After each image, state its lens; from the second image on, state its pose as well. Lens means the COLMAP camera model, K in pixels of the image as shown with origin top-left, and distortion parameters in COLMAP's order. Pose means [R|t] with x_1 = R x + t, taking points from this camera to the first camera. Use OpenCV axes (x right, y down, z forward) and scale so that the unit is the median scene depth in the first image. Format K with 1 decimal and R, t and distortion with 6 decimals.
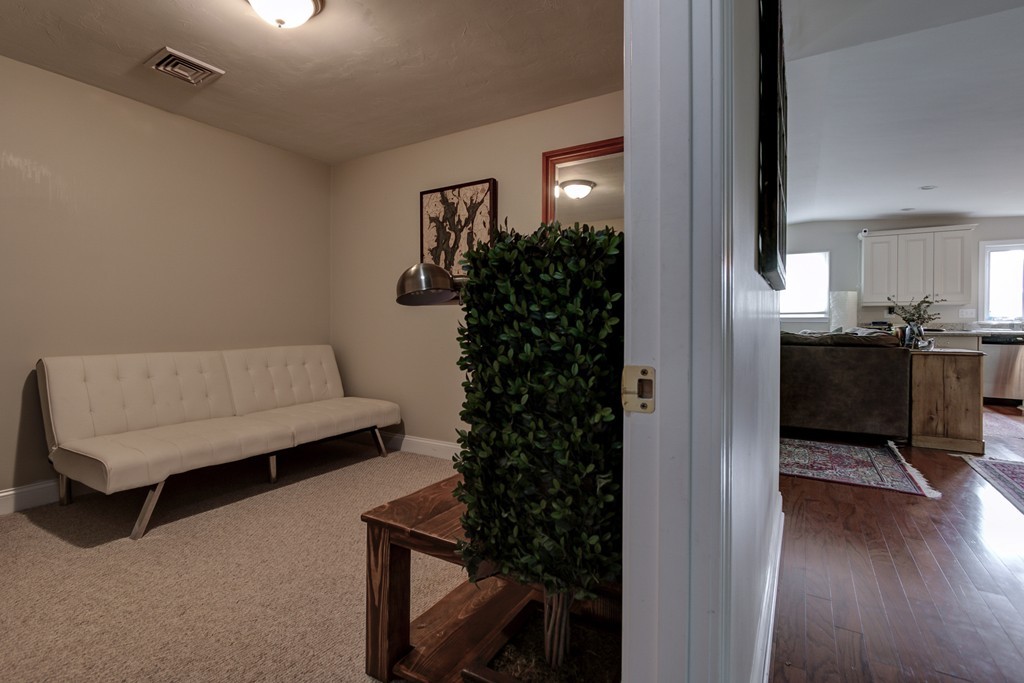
lens RADIAL K [[517.0, 0, 486.8], [0, 517.0, 329.8], [0, 0, 1]] dist [-0.002747, 0.002394]
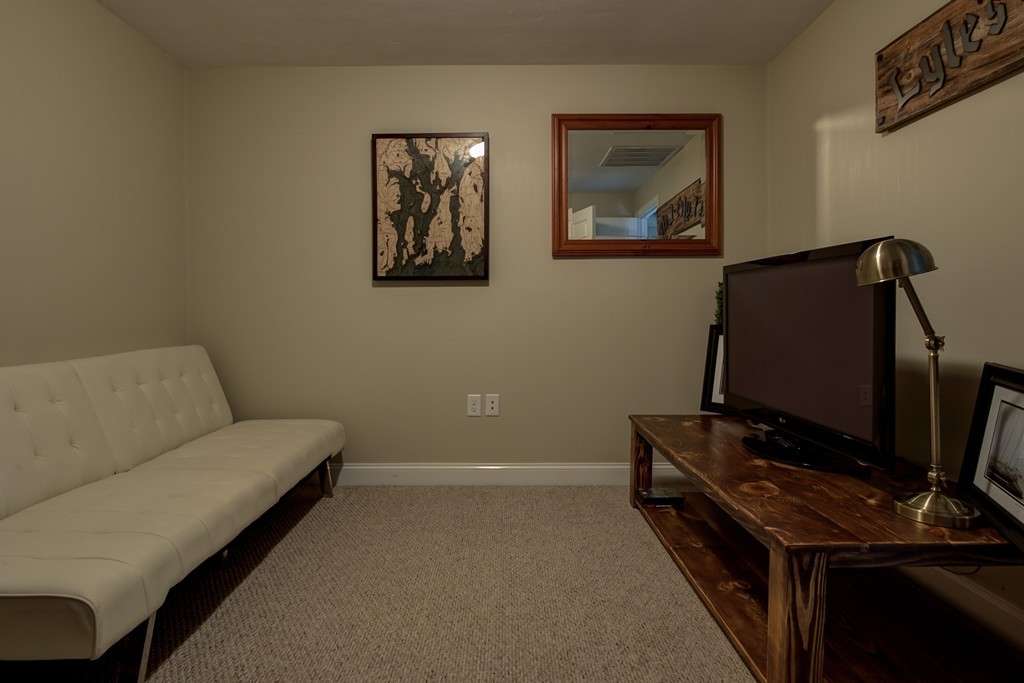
lens RADIAL K [[621.2, 0, 512.1], [0, 621.2, 301.8], [0, 0, 1]] dist [-0.001095, 0.000293]
pose [[0.846634, 0.008084, 0.532115, -0.453233], [0.005582, 0.999695, -0.024070, -0.003881], [-0.532147, 0.023349, 0.846330, 0.150786]]
